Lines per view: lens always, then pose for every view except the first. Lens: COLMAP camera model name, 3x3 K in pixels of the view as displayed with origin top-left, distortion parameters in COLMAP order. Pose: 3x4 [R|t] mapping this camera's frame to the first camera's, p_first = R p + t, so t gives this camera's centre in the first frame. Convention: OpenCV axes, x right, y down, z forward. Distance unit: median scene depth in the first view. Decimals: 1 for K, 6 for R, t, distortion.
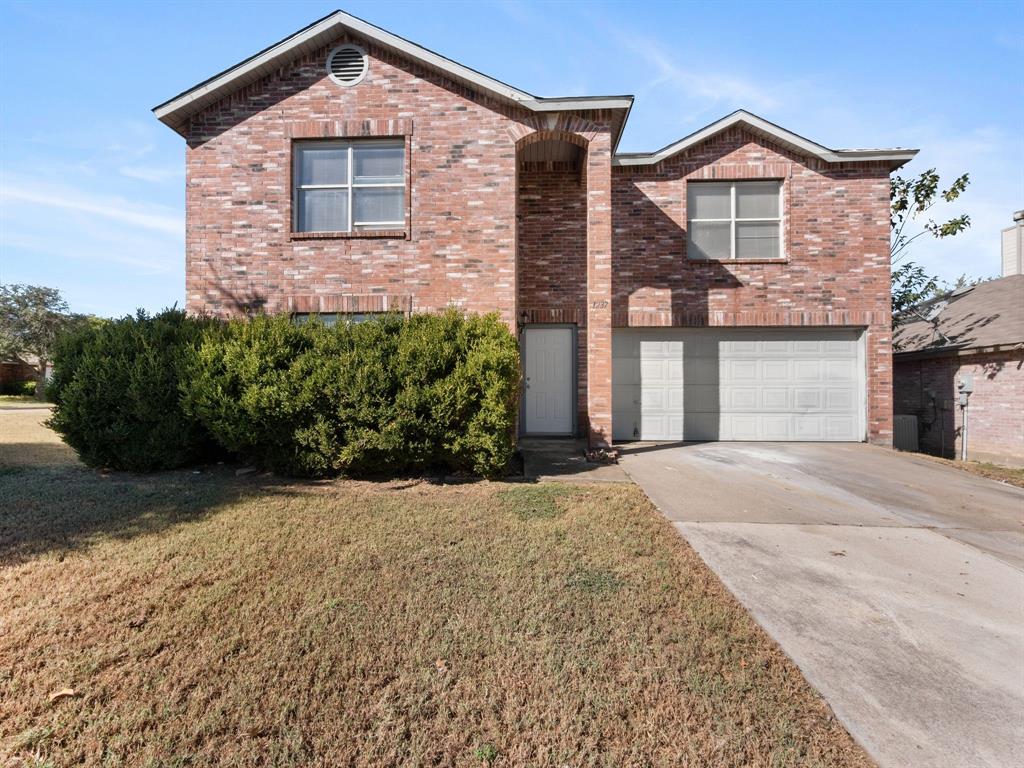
lens RADIAL K [[485.7, 0, 522.7], [0, 485.7, 389.2], [0, 0, 1]] dist [-0.000049, 0.001576]
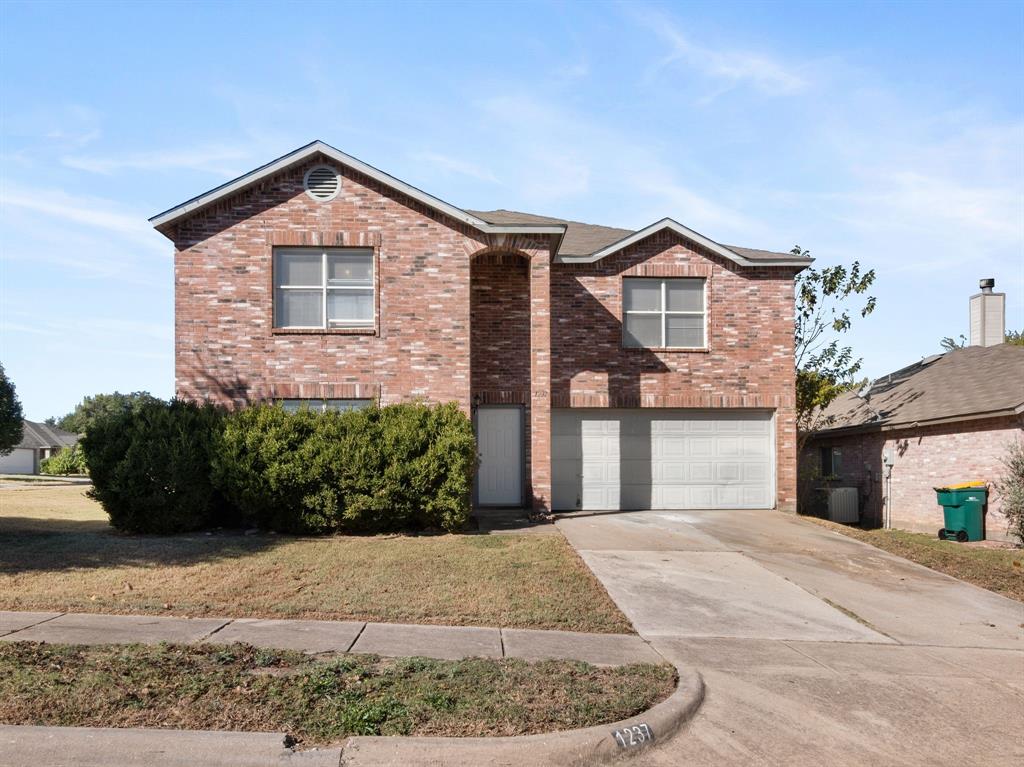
lens RADIAL K [[691.8, 0, 544.5], [0, 691.8, 463.4], [0, 0, 1]] dist [0.006650, -0.001208]
pose [[0.993619, -0.002970, 0.112747, -0.025218], [0.002726, 0.999994, 0.002320, -0.005514], [-0.112753, -0.001998, 0.993621, -0.686765]]
